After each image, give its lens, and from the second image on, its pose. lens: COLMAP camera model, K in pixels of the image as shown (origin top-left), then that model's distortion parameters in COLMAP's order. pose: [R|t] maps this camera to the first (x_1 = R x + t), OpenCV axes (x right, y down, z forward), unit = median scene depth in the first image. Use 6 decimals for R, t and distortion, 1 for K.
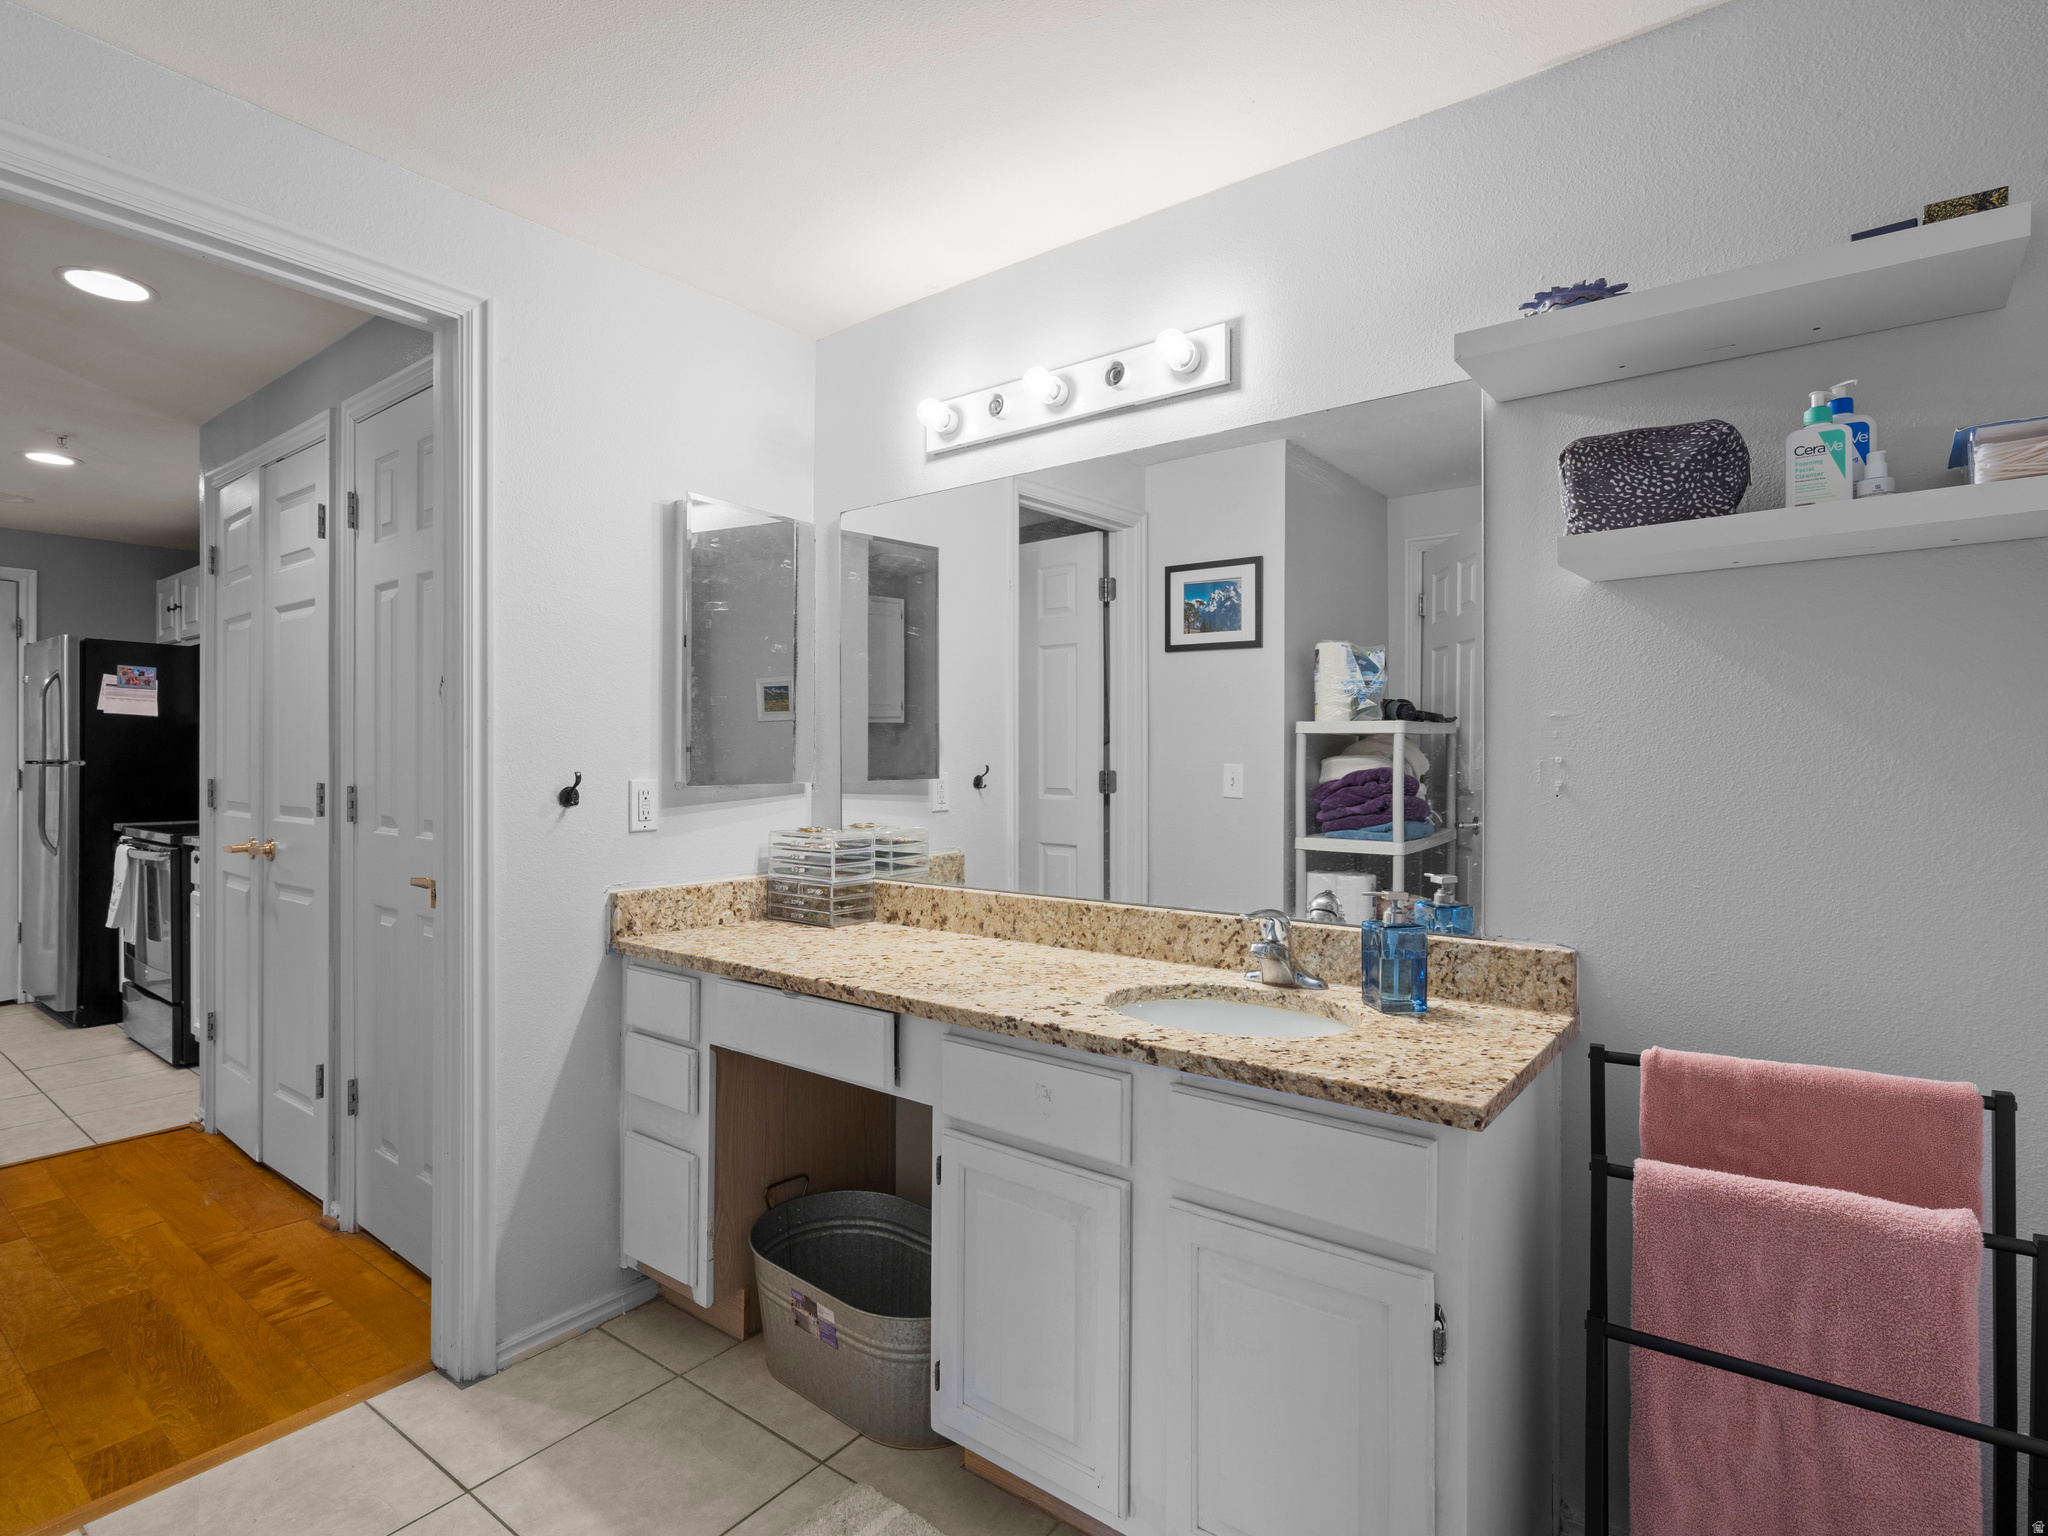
lens RADIAL K [[1047.6, 0, 1016.3], [0, 1047.6, 756.0], [0, 0, 1]] dist [-0.010493, 0.005981]
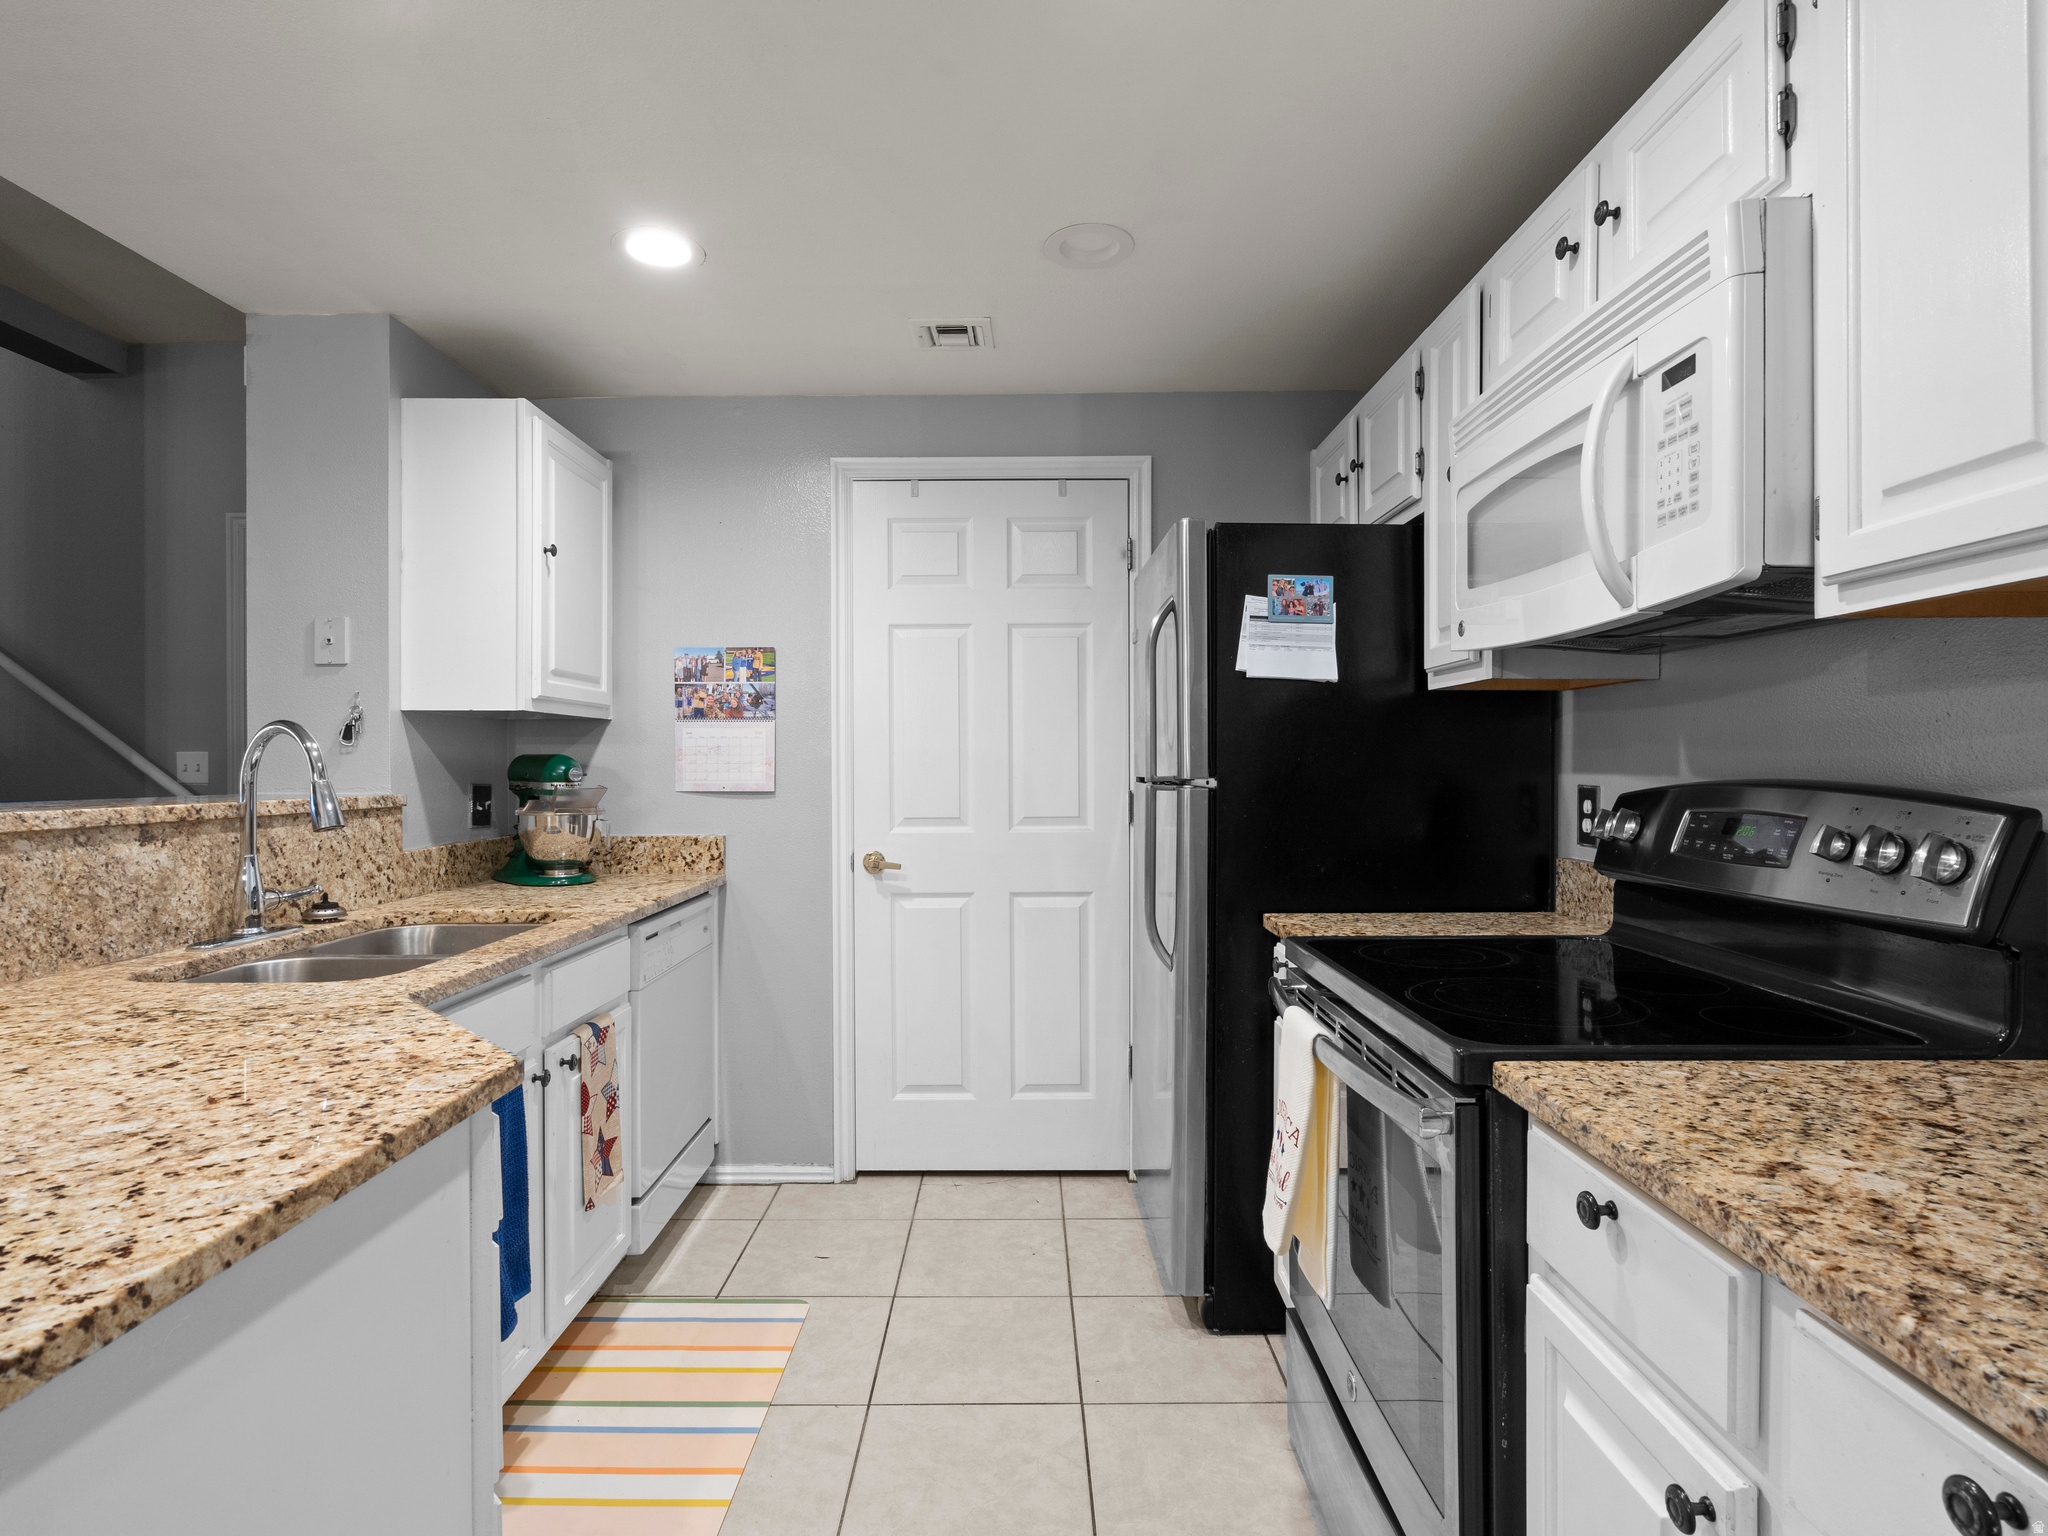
lens RADIAL K [[1047.6, 0, 1016.4], [0, 1047.6, 765.7], [0, 0, 1]] dist [-0.010493, 0.005981]
pose [[0.612345, -0.002617, -0.790586, -0.635142], [0.001586, 0.999997, -0.002082, -0.000477], [0.790589, 0.000021, 0.612347, 0.706379]]
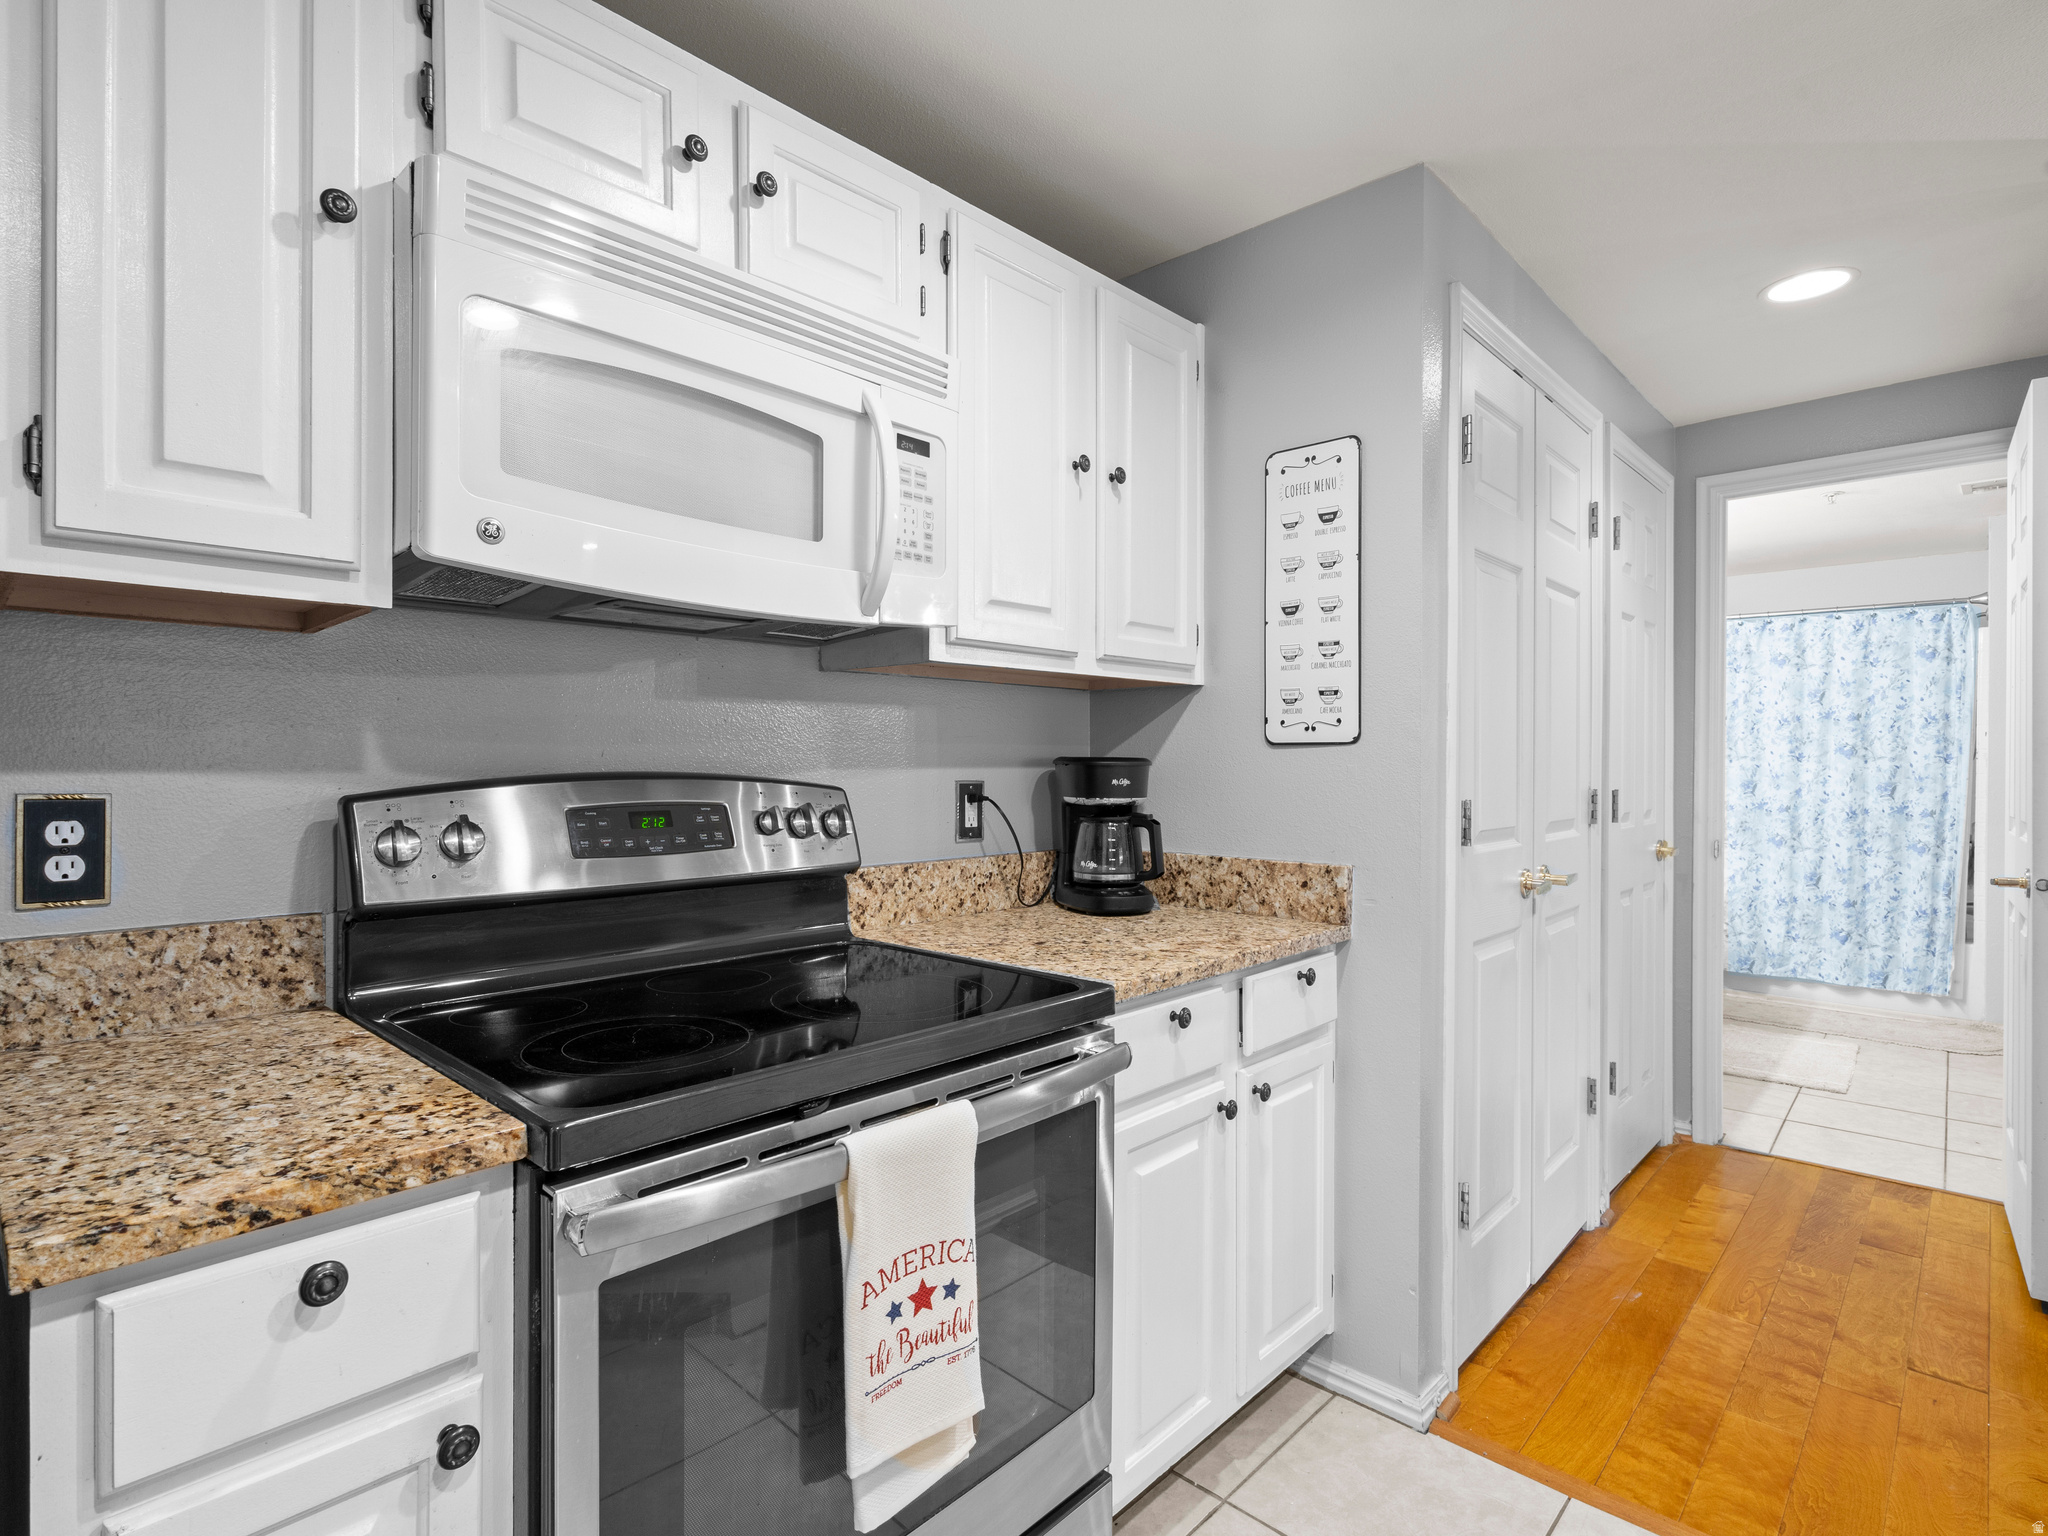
lens RADIAL K [[1047.6, 0, 1017.9], [0, 1047.6, 768.1], [0, 0, 1]] dist [-0.010493, 0.005981]
pose [[0.086931, -0.007586, 0.996185, -1.116138], [0.000848, 0.999971, 0.007541, -0.000144], [-0.996214, 0.000189, 0.086935, 0.963527]]
